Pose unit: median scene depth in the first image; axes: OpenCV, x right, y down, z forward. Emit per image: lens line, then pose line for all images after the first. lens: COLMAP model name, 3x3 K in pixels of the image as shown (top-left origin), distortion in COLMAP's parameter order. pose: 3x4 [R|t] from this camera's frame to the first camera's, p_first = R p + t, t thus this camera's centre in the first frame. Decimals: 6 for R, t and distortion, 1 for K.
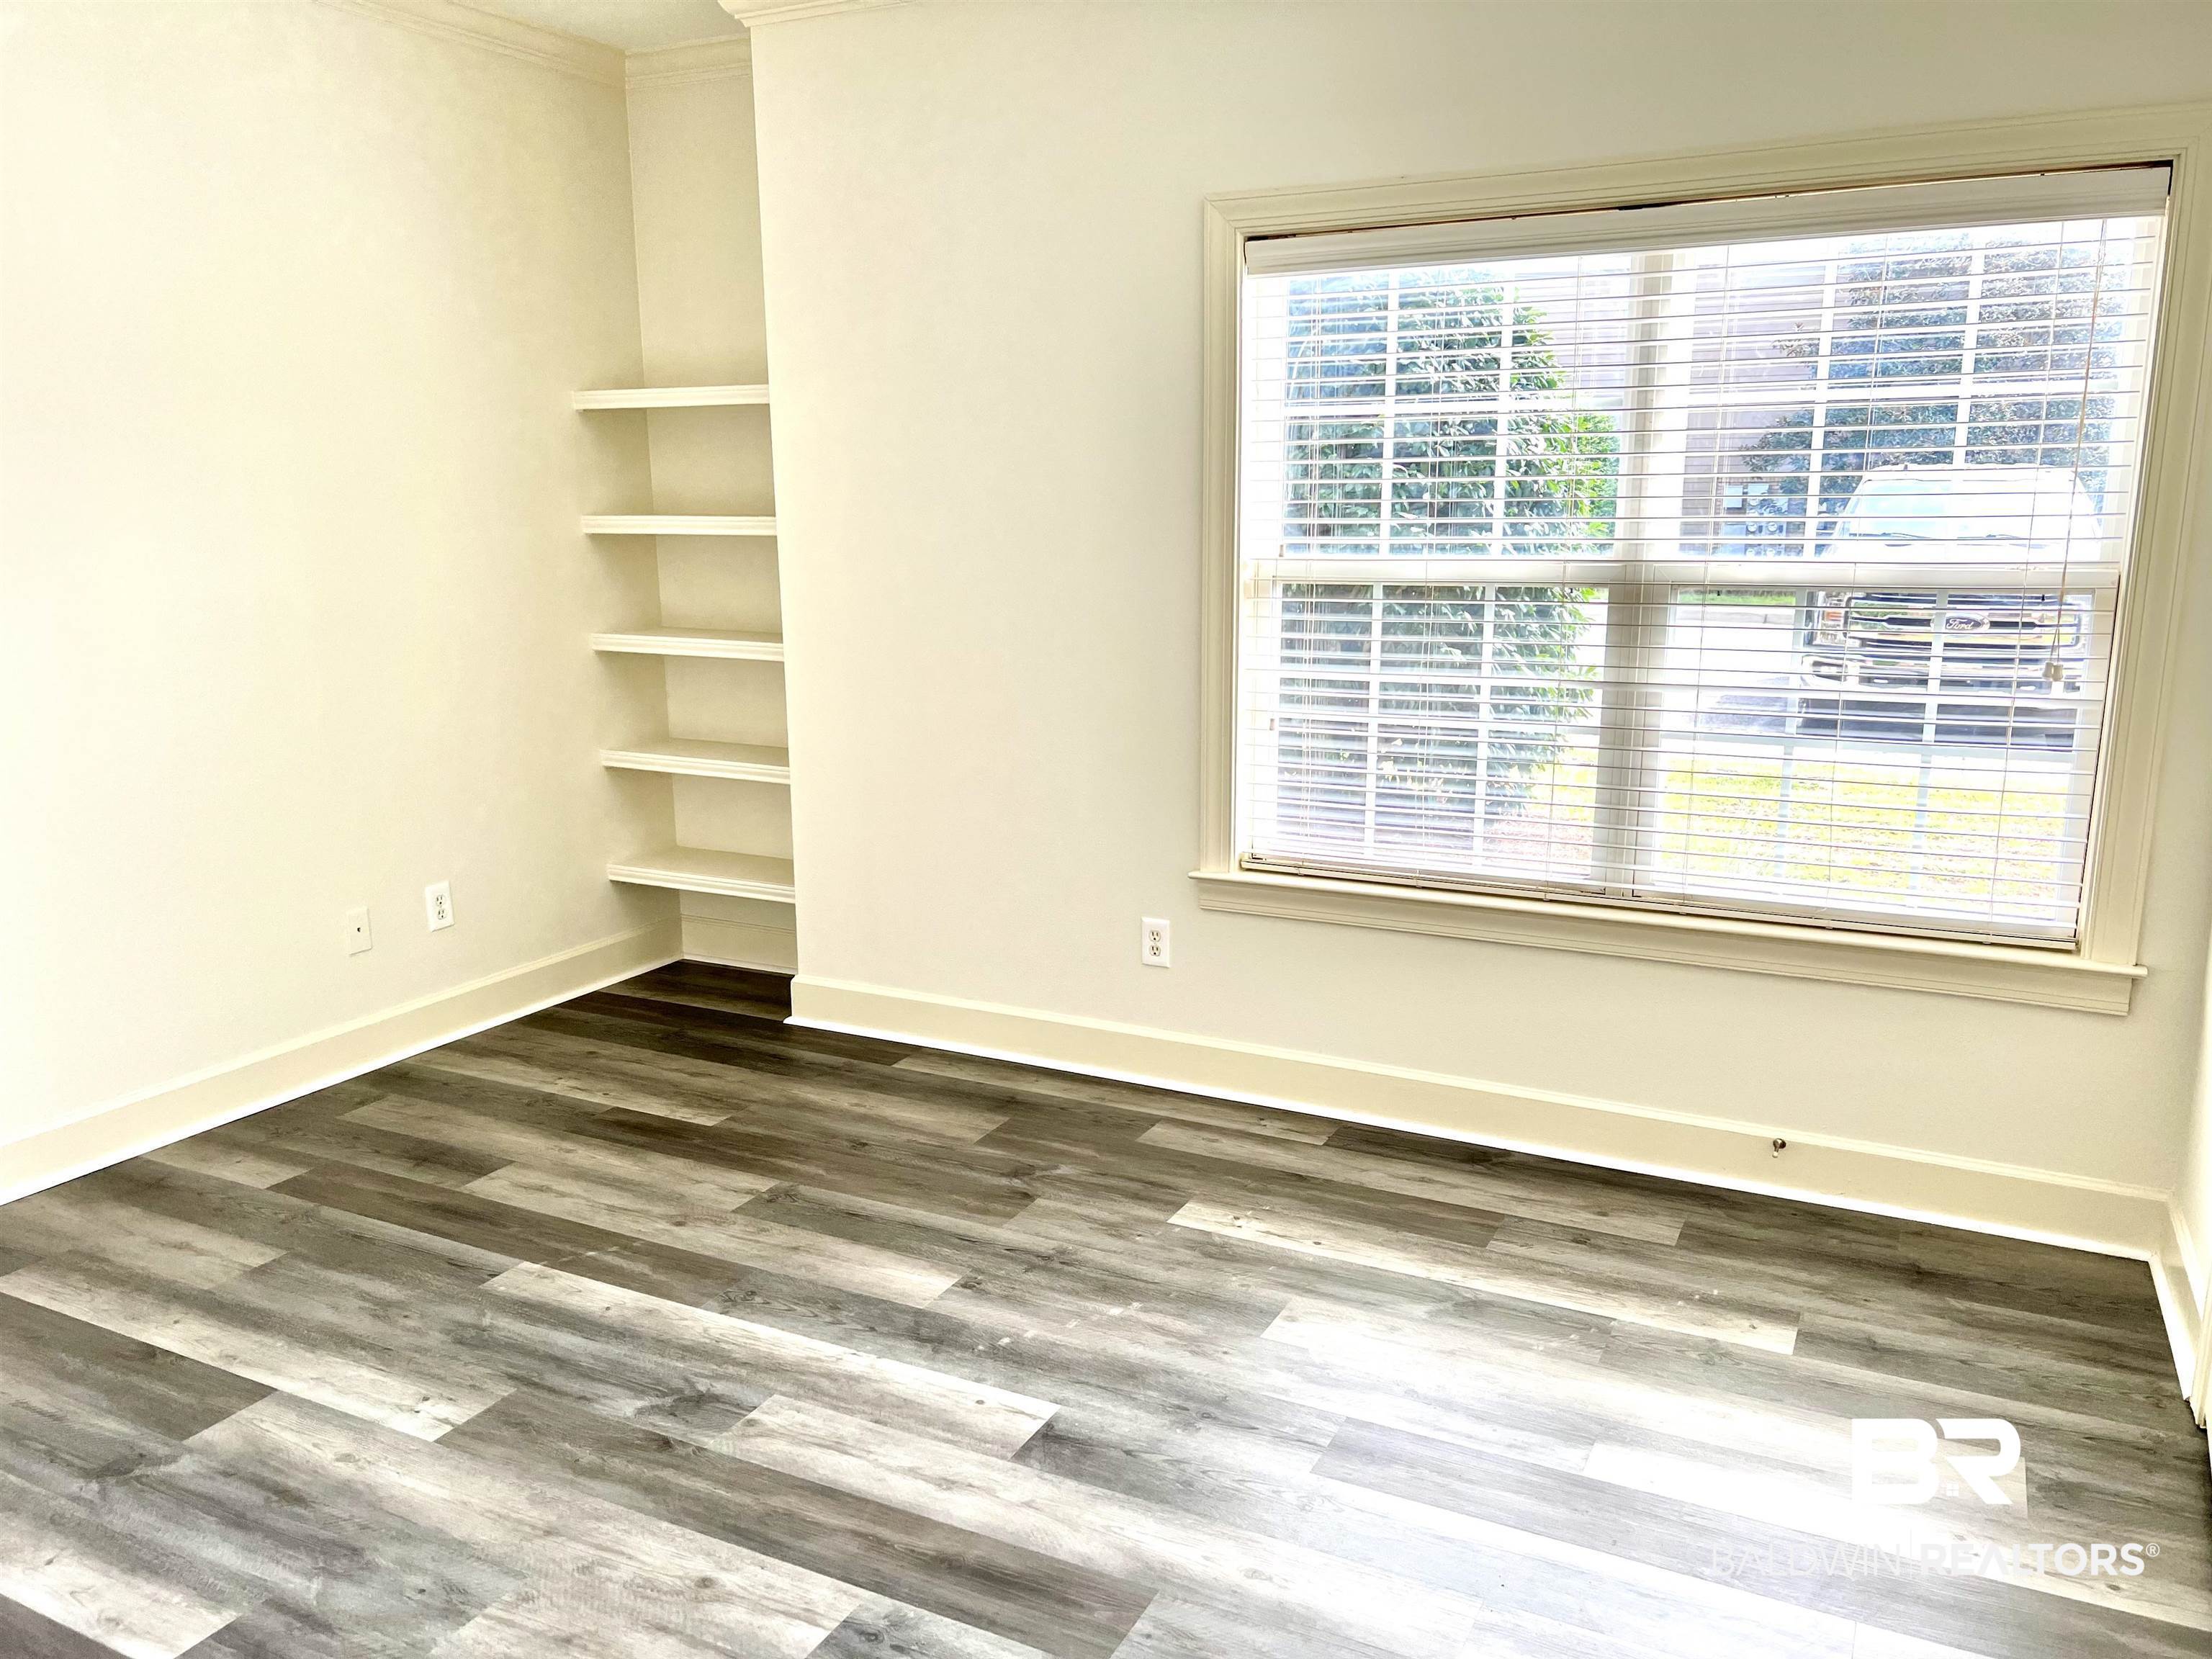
lens RADIAL K [[1685.5, 0, 1101.4], [0, 1685.5, 848.0], [0, 0, 1]] dist [0.068234, -0.082611]
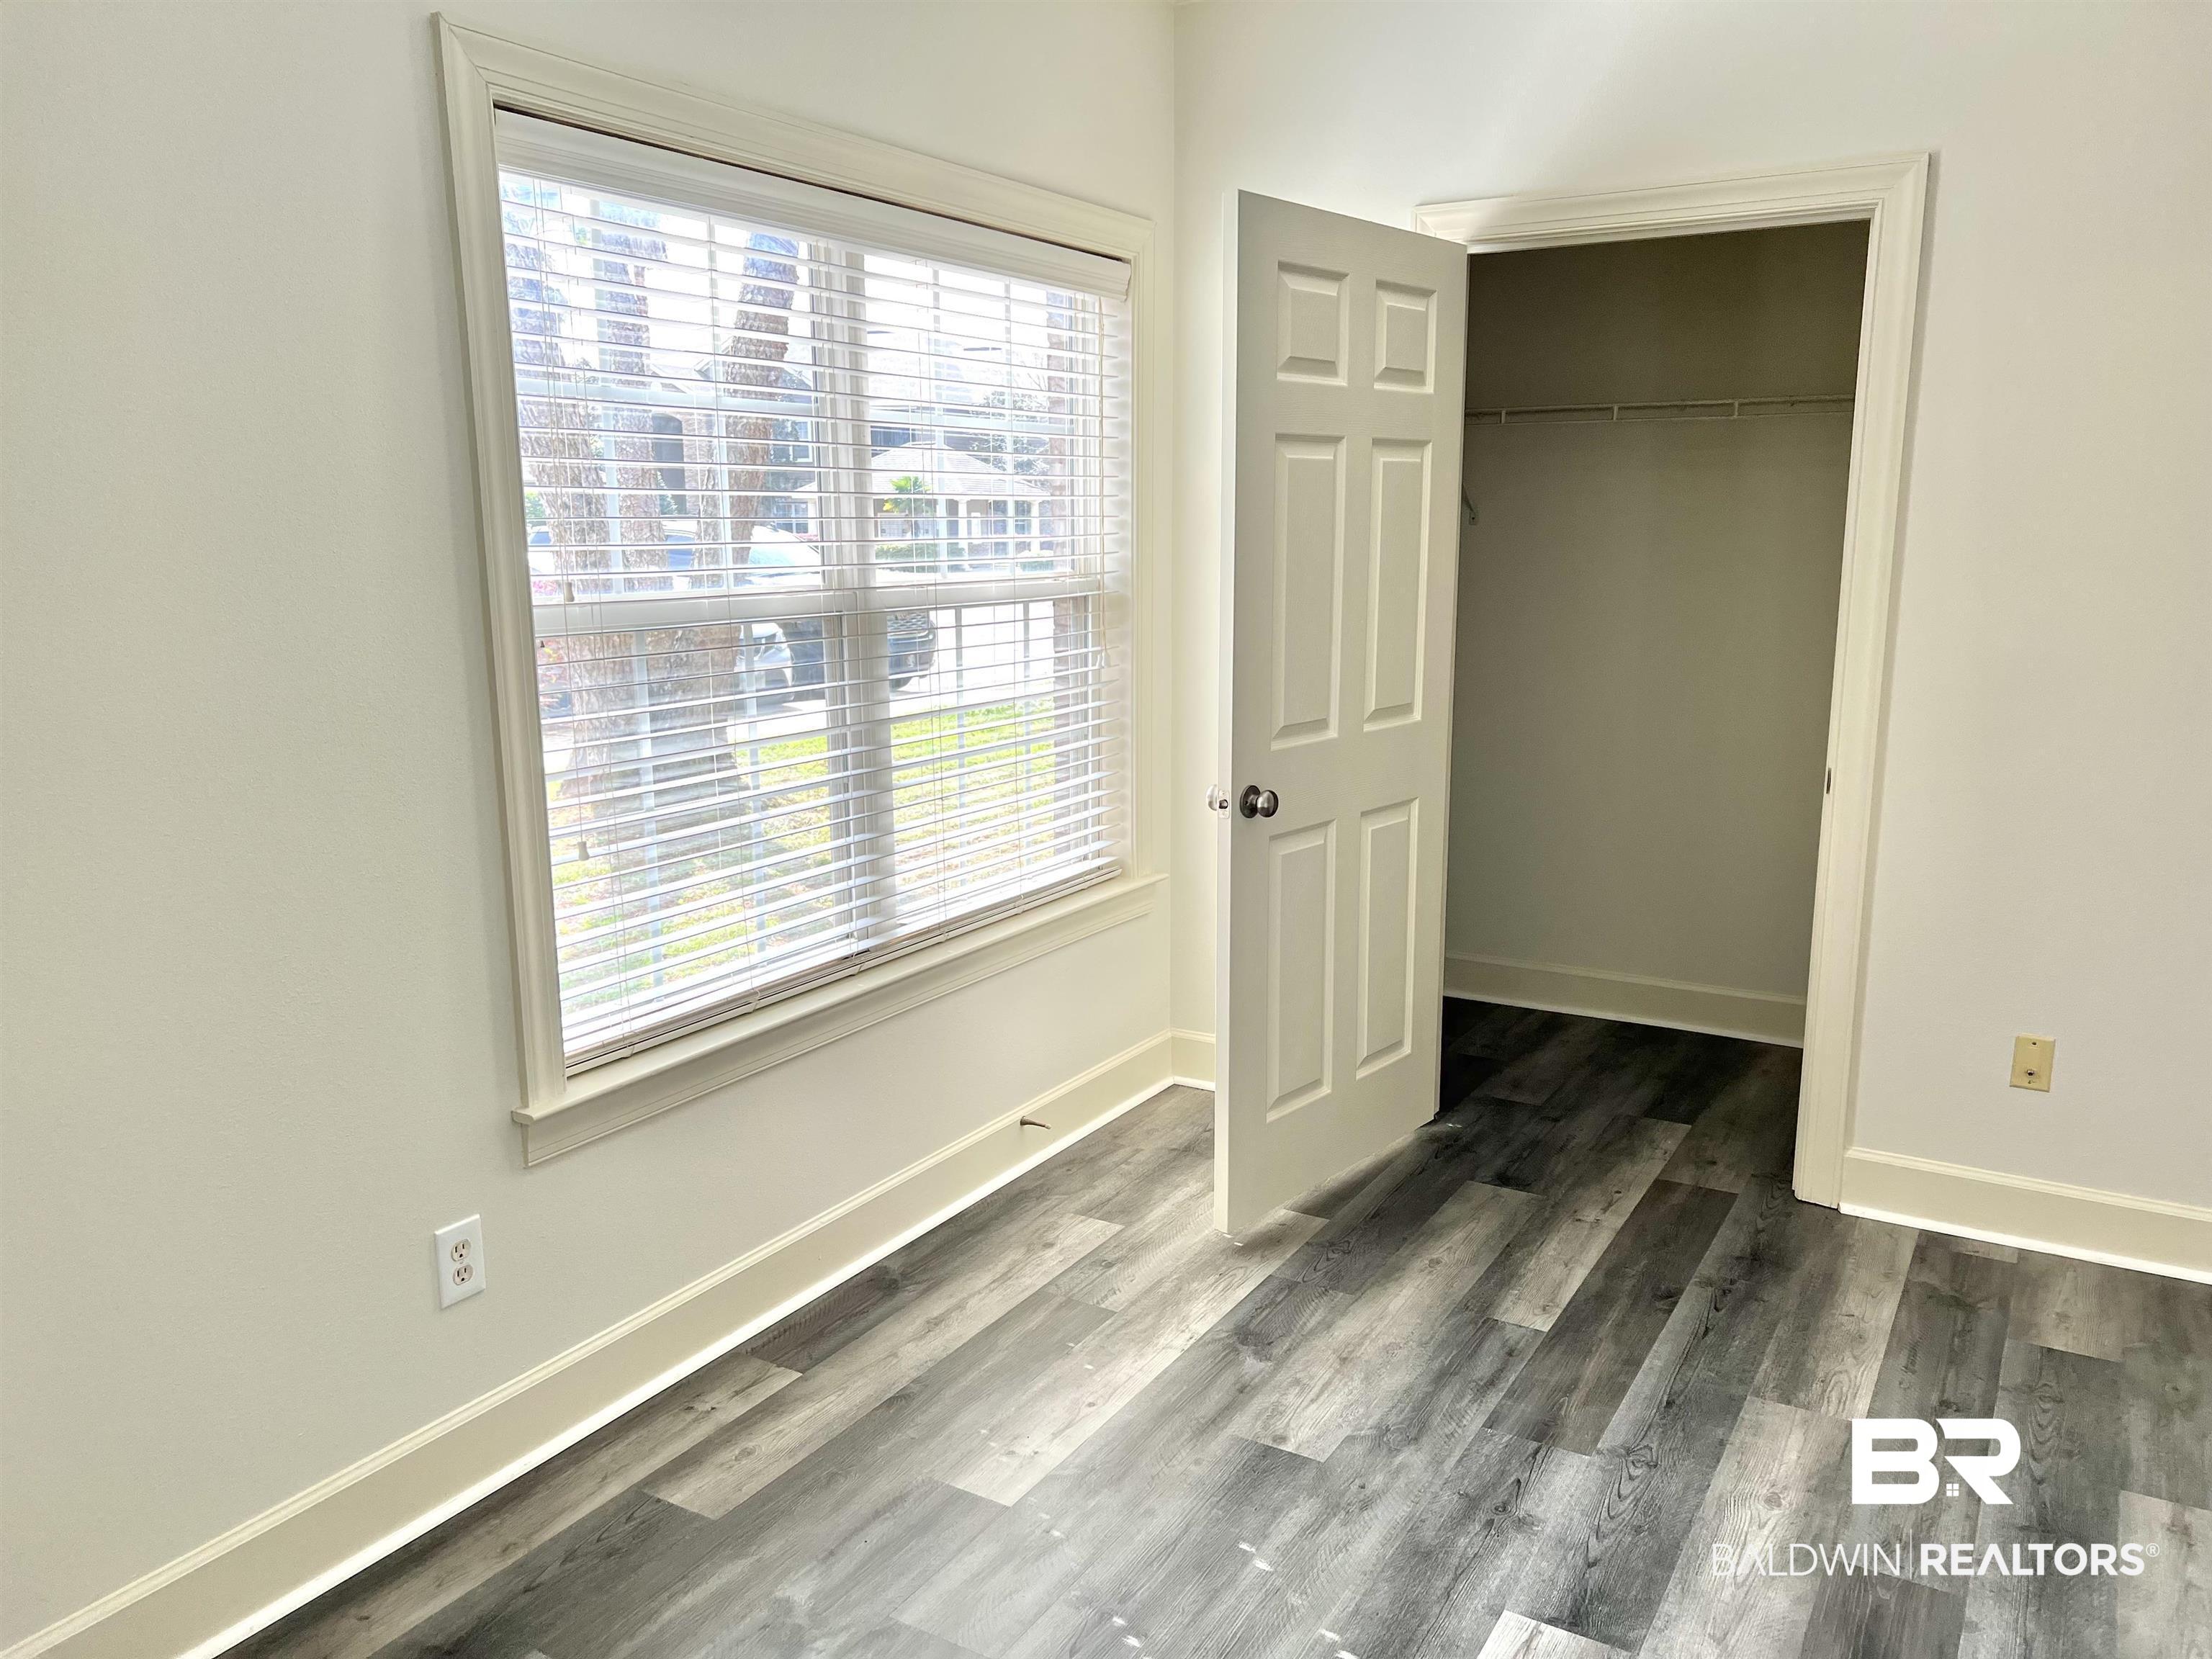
lens RADIAL K [[1689.0, 0, 1106.0], [0, 1689.0, 829.5], [0, 0, 1]] dist [0.034883, -0.001095]
pose [[0.040284, -0.174942, 0.983754, -0.604145], [0.204746, 0.965107, 0.163242, -0.164308], [-0.977986, 0.194844, 0.074697, 0.818120]]
